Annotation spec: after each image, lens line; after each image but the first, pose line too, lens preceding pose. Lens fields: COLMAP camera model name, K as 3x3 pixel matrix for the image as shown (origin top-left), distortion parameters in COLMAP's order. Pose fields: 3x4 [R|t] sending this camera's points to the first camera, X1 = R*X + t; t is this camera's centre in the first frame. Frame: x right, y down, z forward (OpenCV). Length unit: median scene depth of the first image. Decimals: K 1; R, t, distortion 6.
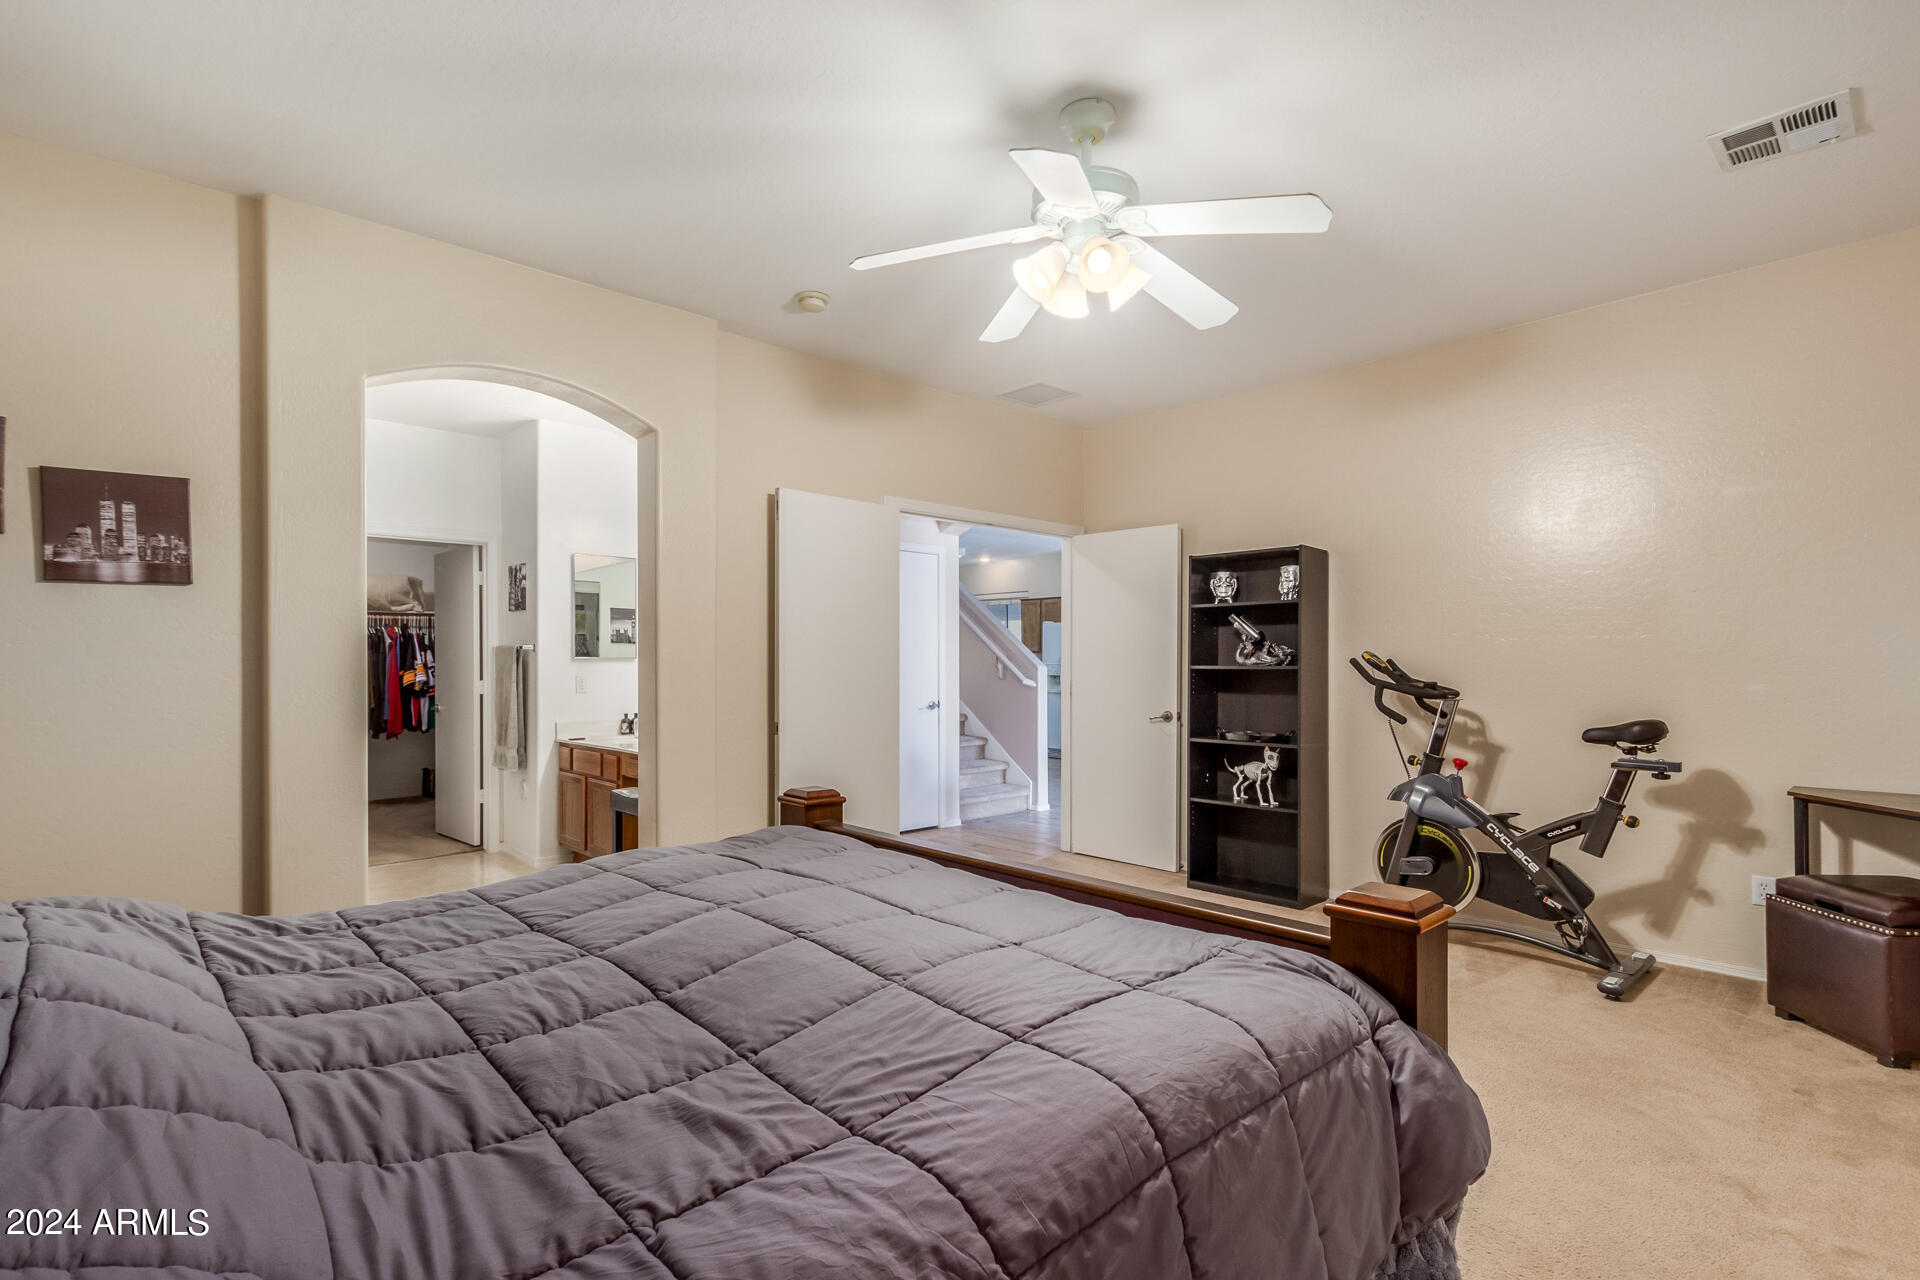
lens RADIAL K [[878.7, 0, 956.5], [0, 878.7, 673.6], [0, 0, 1]] dist [0.010528, -0.000570]
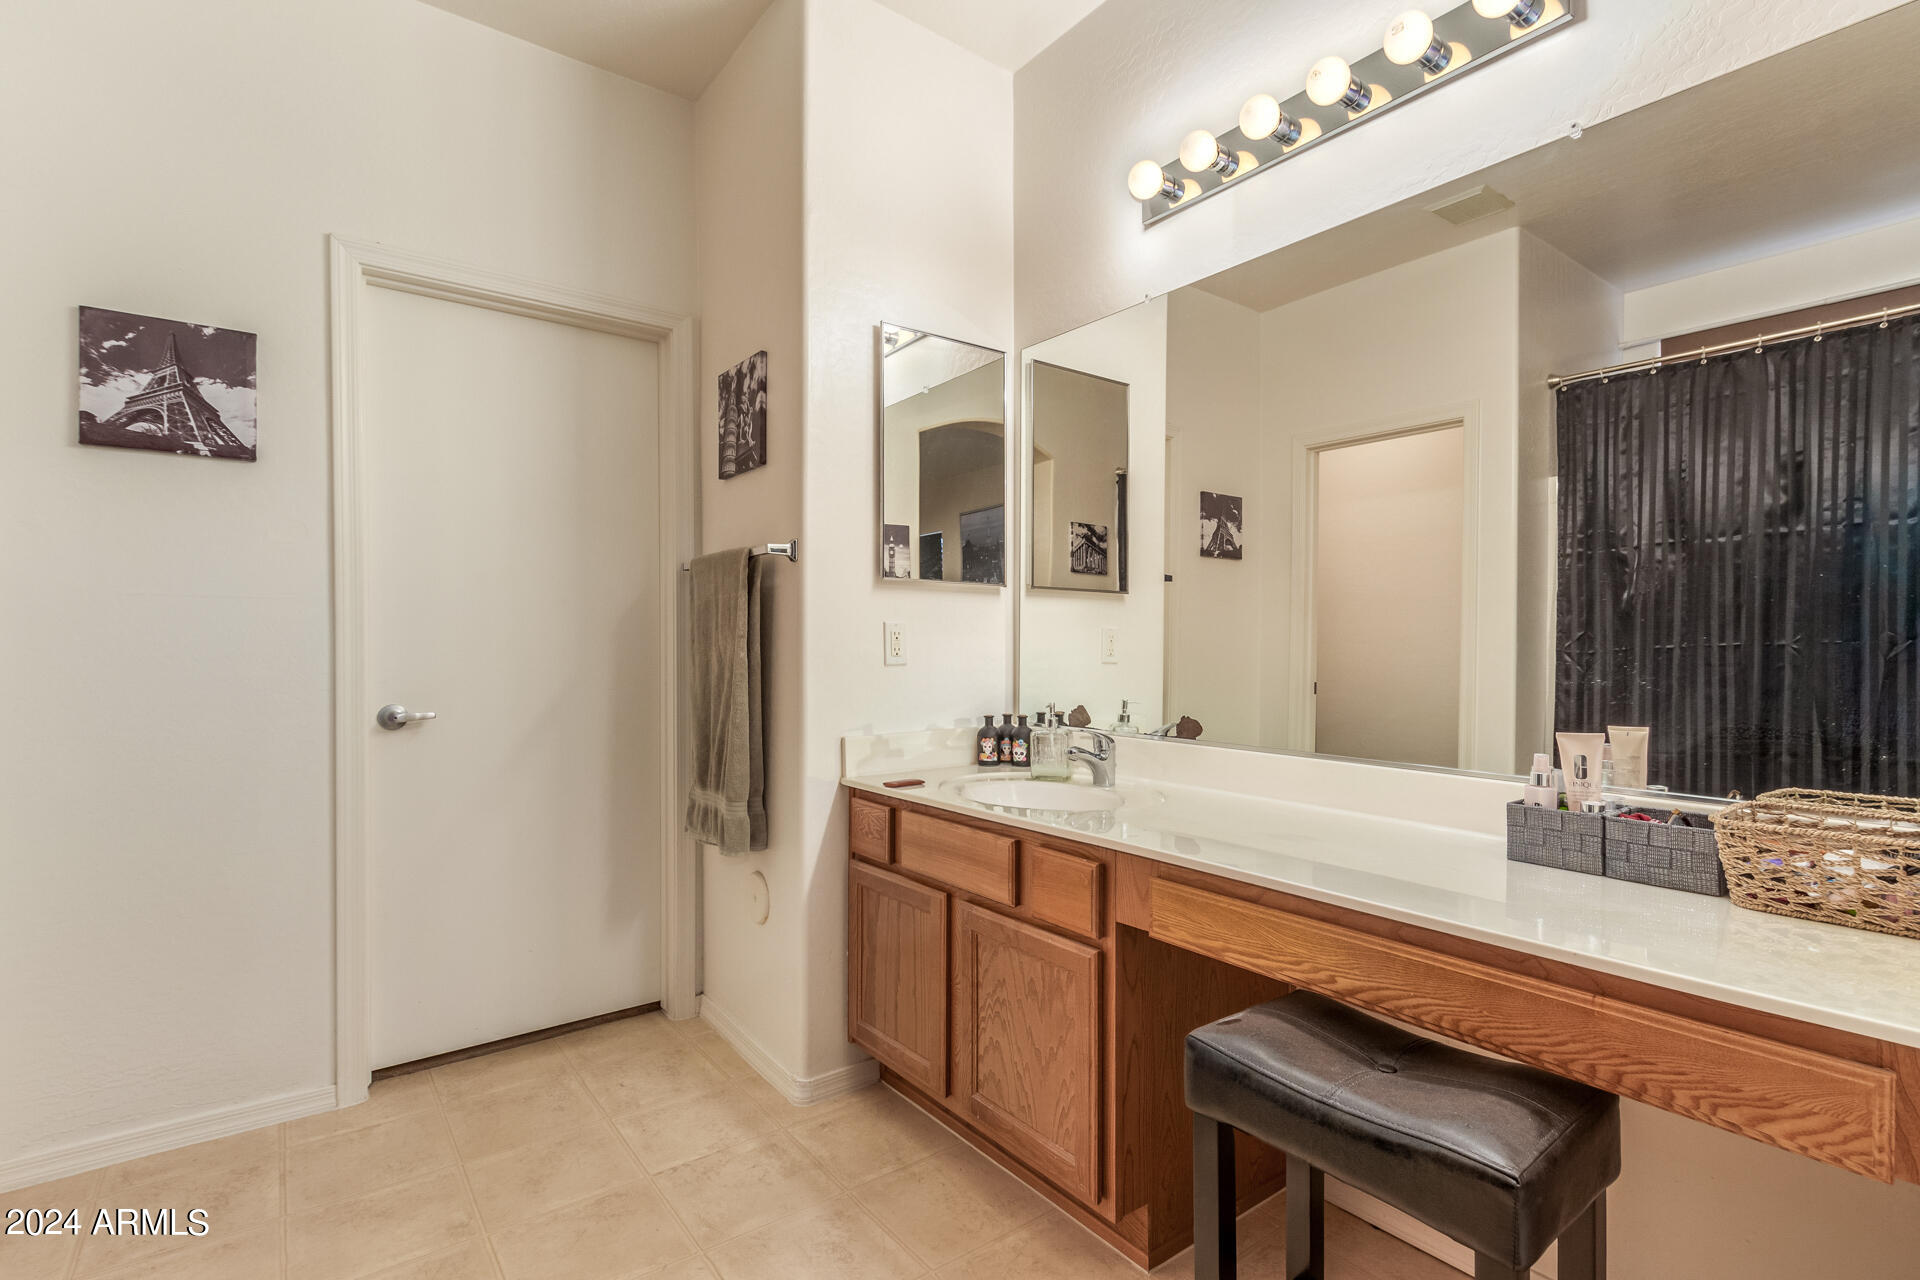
lens RADIAL K [[903.2, 0, 964.6], [0, 903.2, 660.6], [0, 0, 1]] dist [0.010143, -0.000186]
pose [[0.993334, 0.003197, -0.115224, -0.348636], [-0.002728, 0.999987, 0.004233, 0.017870], [0.115236, -0.003890, 0.993331, 0.590713]]
